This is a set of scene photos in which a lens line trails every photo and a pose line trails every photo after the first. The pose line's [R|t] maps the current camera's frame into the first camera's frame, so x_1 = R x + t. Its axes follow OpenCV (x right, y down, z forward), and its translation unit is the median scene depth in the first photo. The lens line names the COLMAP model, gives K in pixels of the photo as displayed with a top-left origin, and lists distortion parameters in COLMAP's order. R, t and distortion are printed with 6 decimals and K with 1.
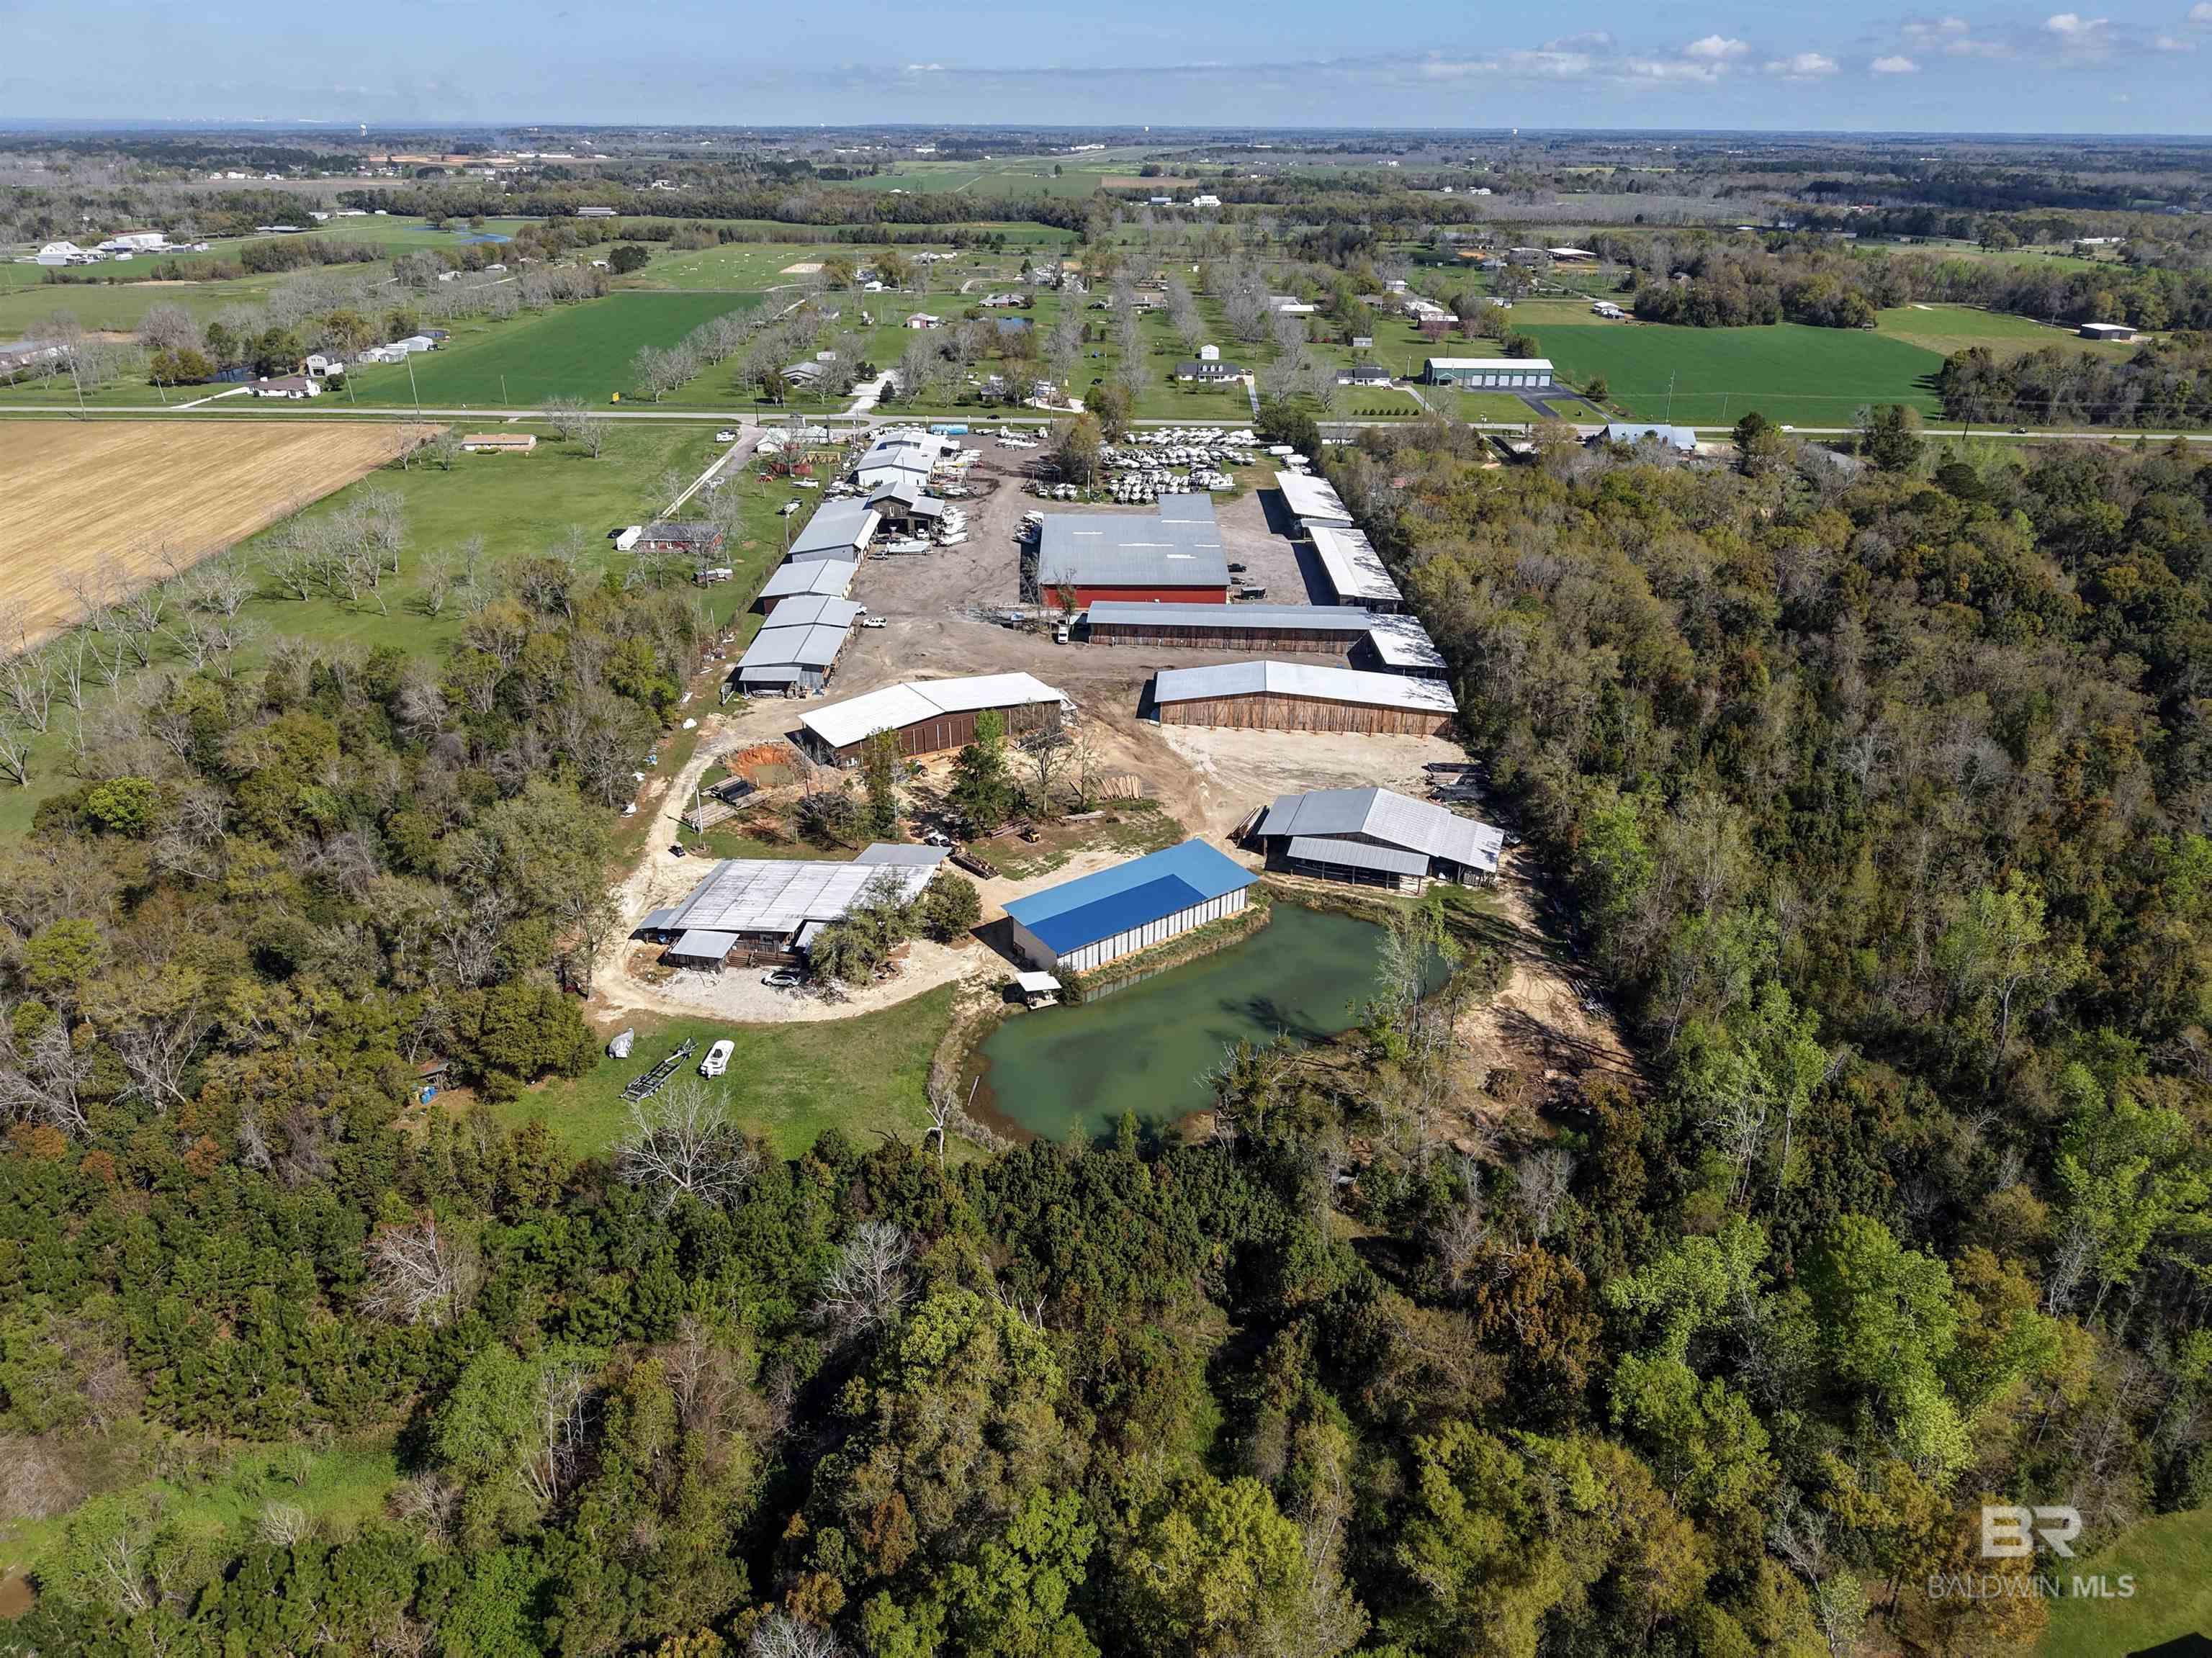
lens RADIAL K [[1486.3, 0, 1106.0], [0, 1486.3, 829.0], [0, 0, 1]] dist [0.026830, -0.025939]
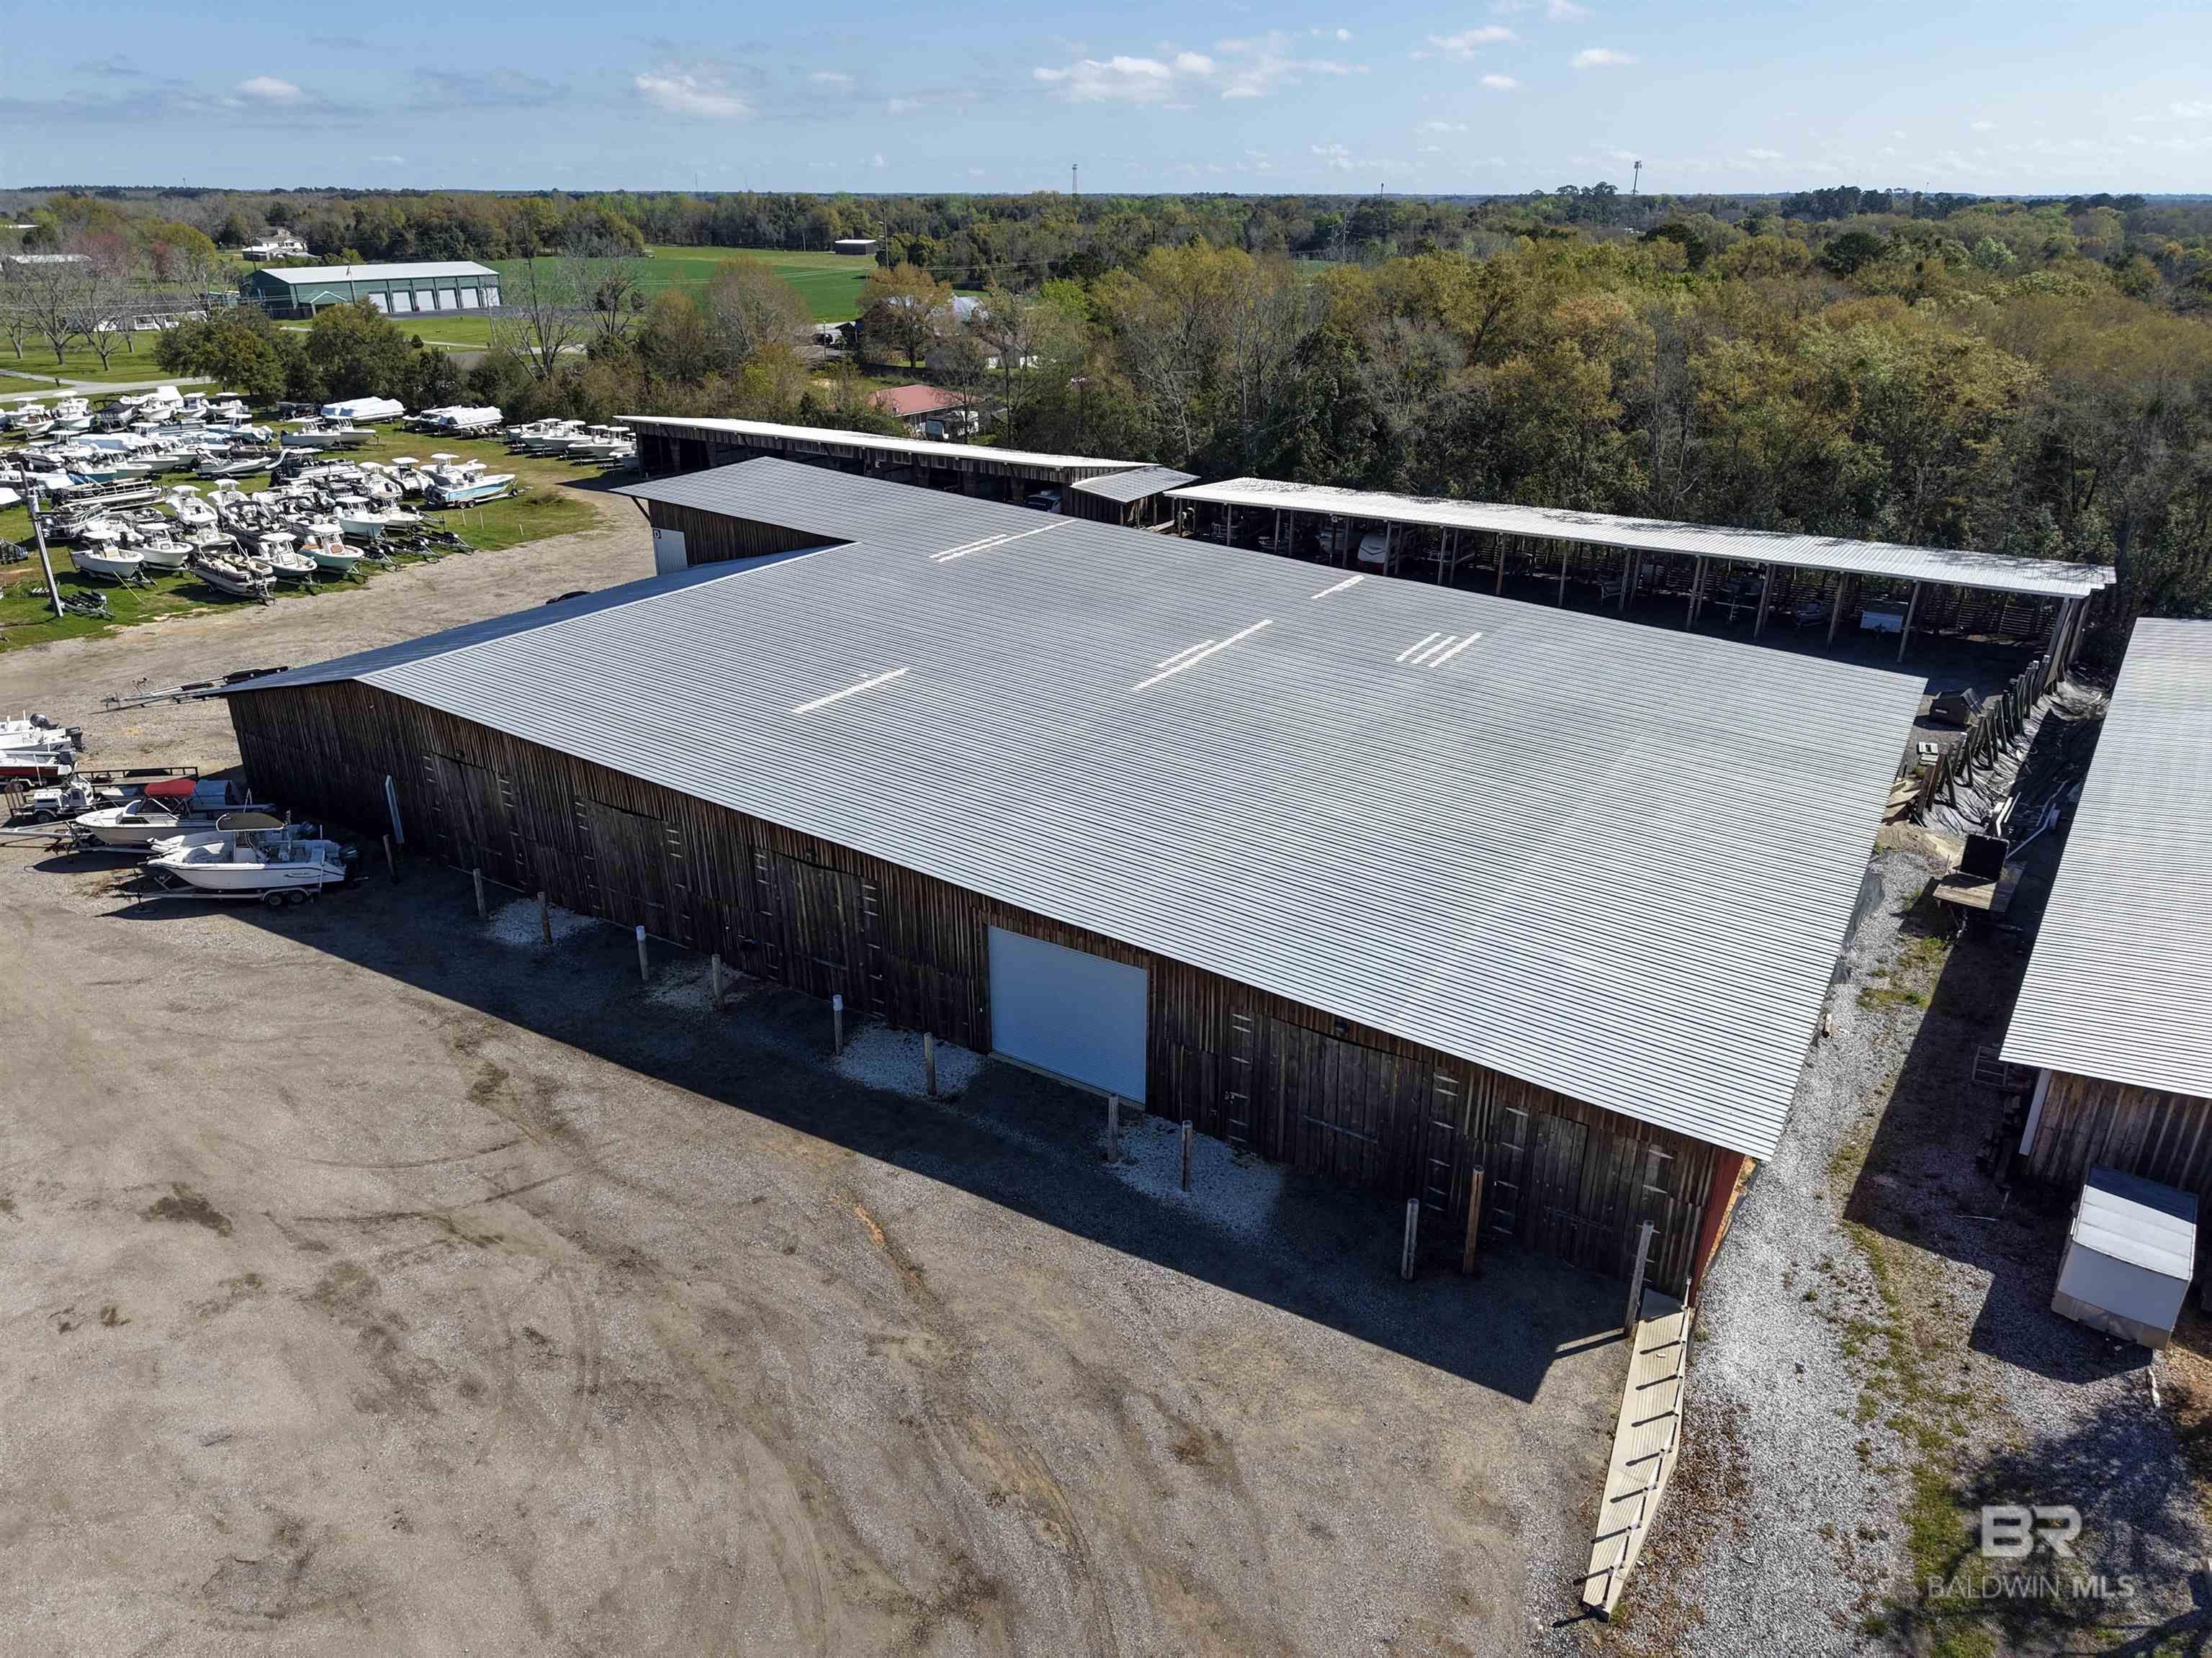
lens RADIAL K [[1486.3, 0, 1106.0], [0, 1486.3, 829.0], [0, 0, 1]] dist [0.026830, -0.025939]
pose [[0.525560, -0.340121, 0.779811, -0.162978], [0.368543, 0.917159, 0.151643, -0.246855], [-0.766787, 0.207696, 0.607371, 1.085934]]
